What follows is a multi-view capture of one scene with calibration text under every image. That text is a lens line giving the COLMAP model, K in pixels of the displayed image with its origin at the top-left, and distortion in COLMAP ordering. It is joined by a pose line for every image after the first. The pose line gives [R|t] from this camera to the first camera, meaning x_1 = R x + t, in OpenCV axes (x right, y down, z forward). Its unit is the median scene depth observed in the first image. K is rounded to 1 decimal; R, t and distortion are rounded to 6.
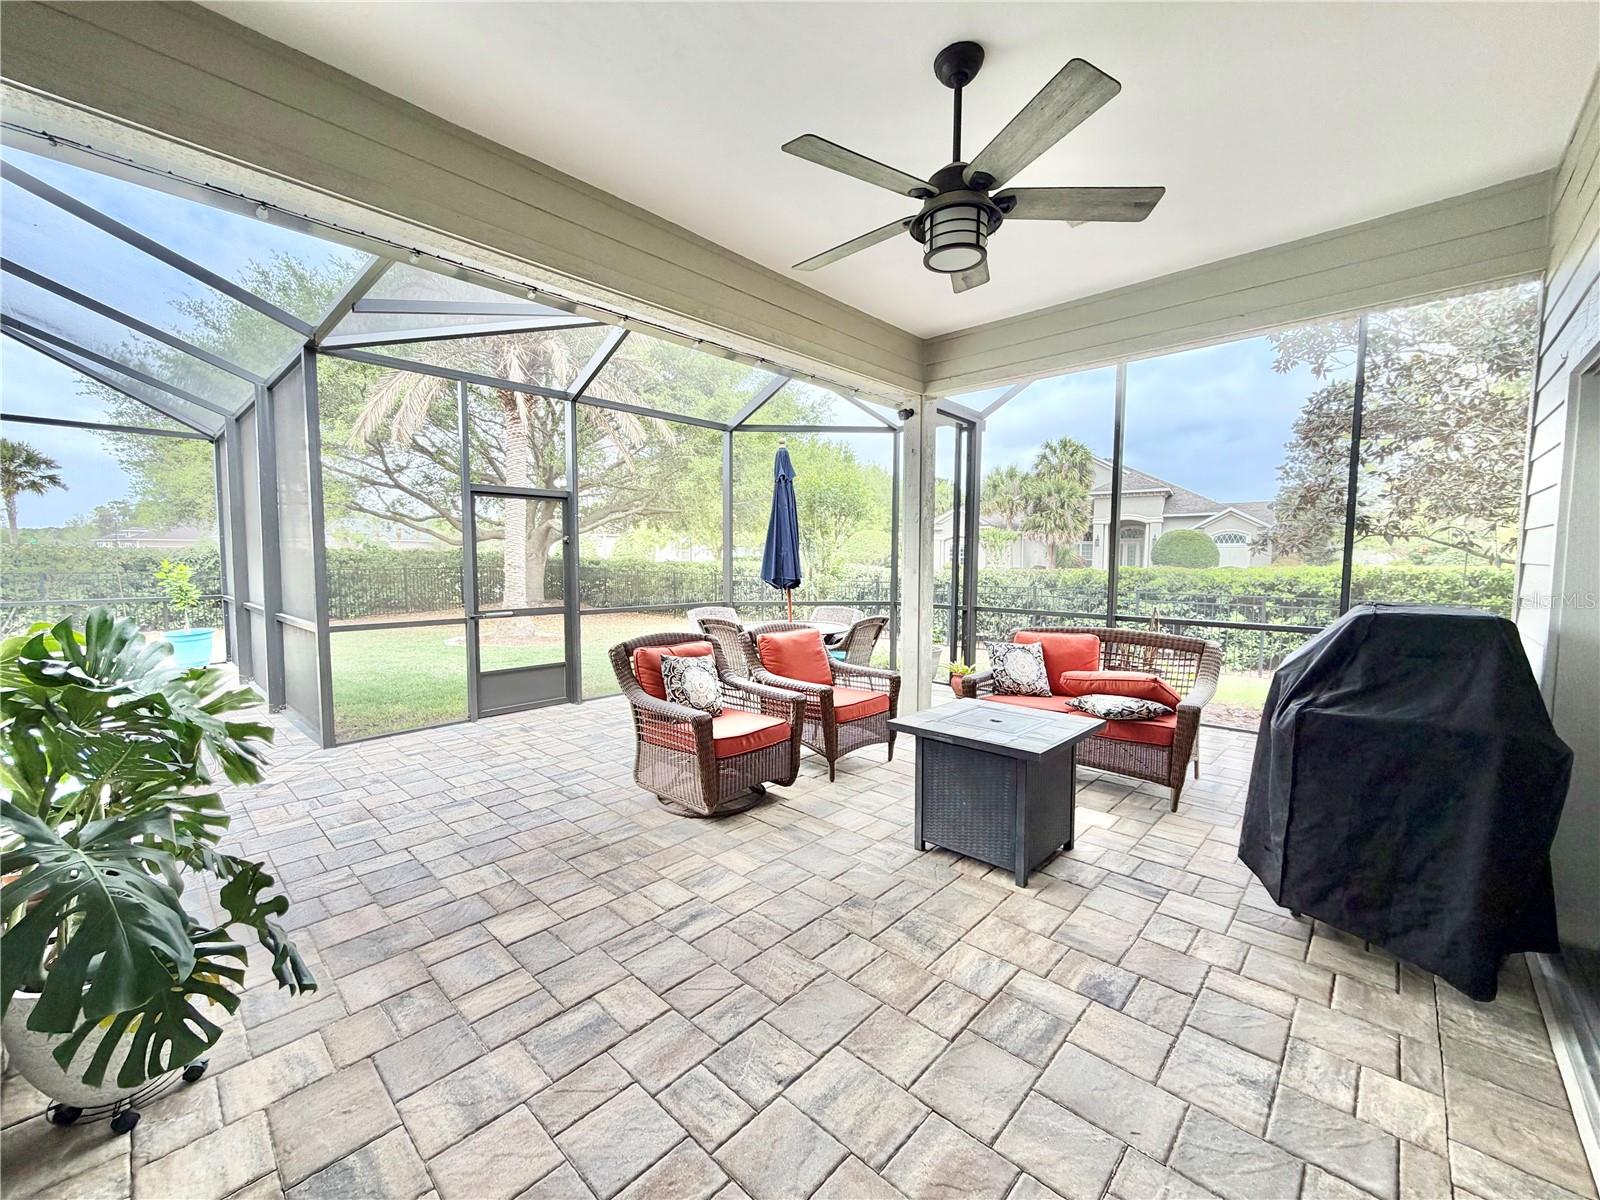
lens RADIAL K [[638.5, 0, 795.8], [0, 638.5, 597.6], [0, 0, 1]] dist [0.000468, 0.000112]
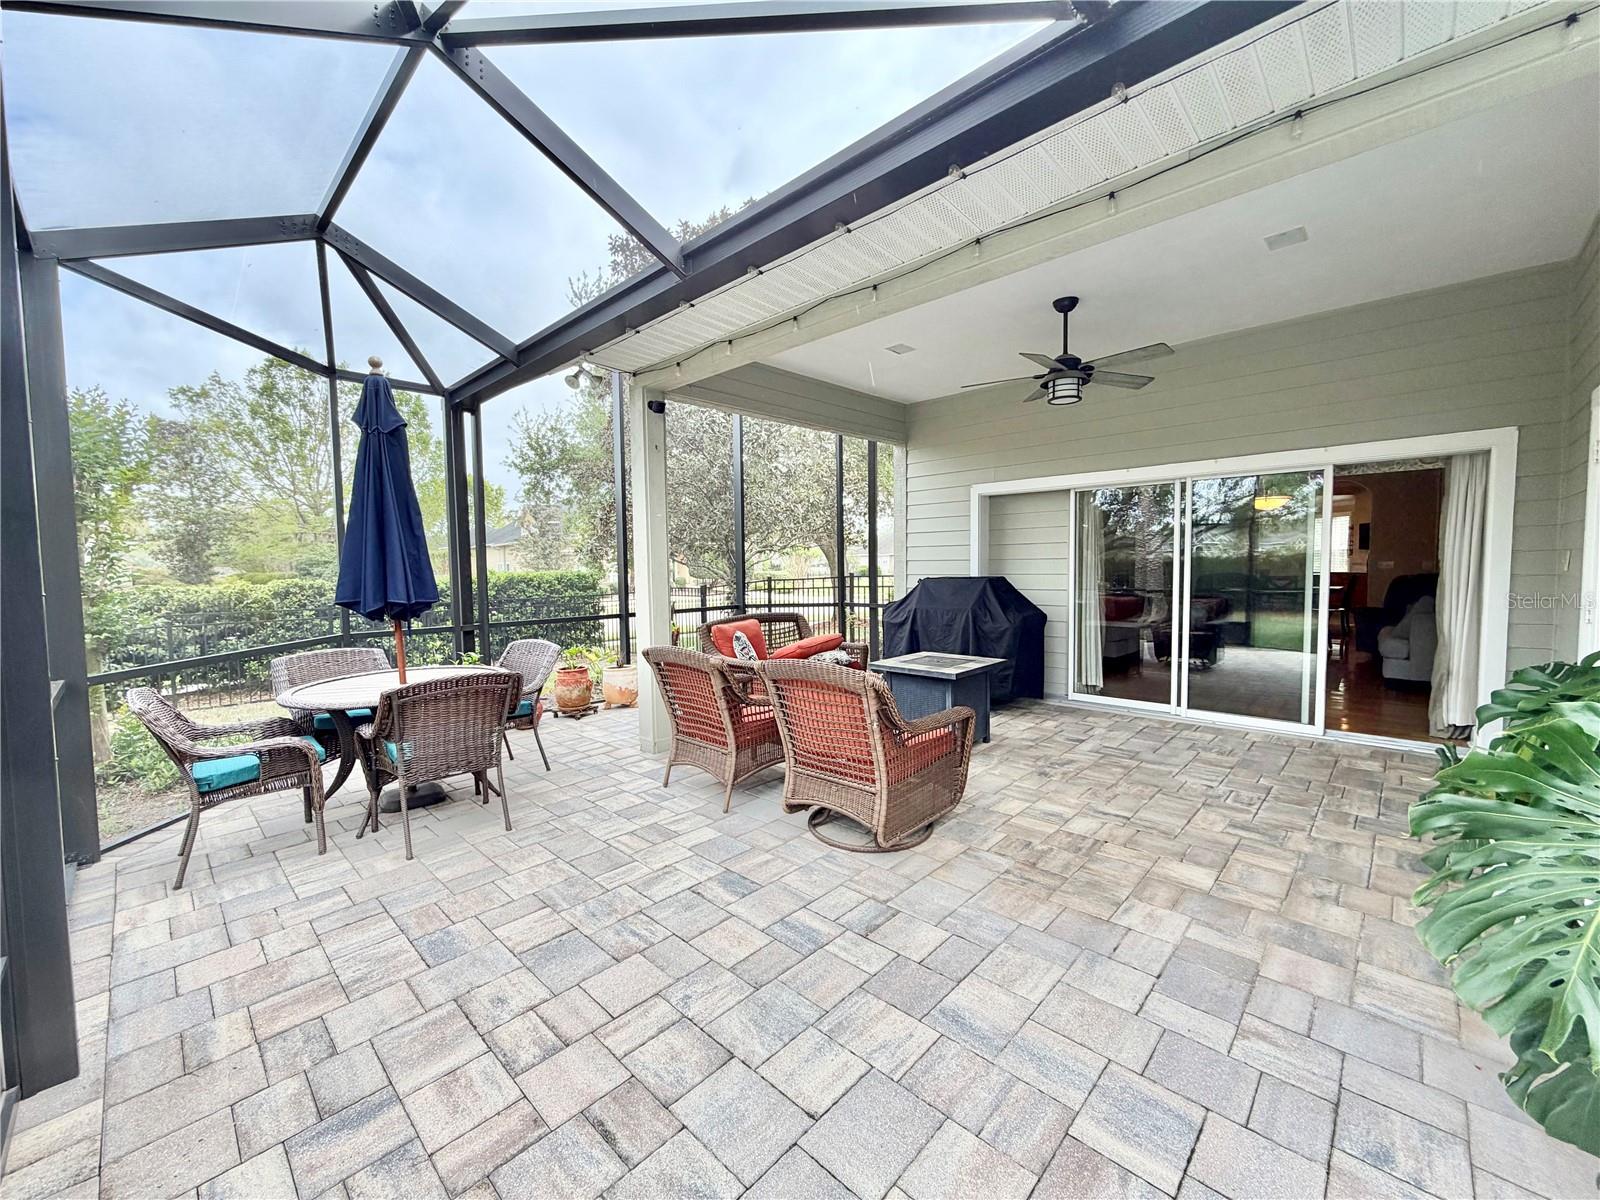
lens RADIAL K [[638.5, 0, 792.7], [0, 638.5, 603.2], [0, 0, 1]] dist [0.000468, 0.000112]
pose [[0.009196, -0.063235, 0.997956, -1.241022], [0.078354, 0.994976, 0.062324, -0.074358], [-0.996883, 0.077621, 0.014105, 1.328654]]
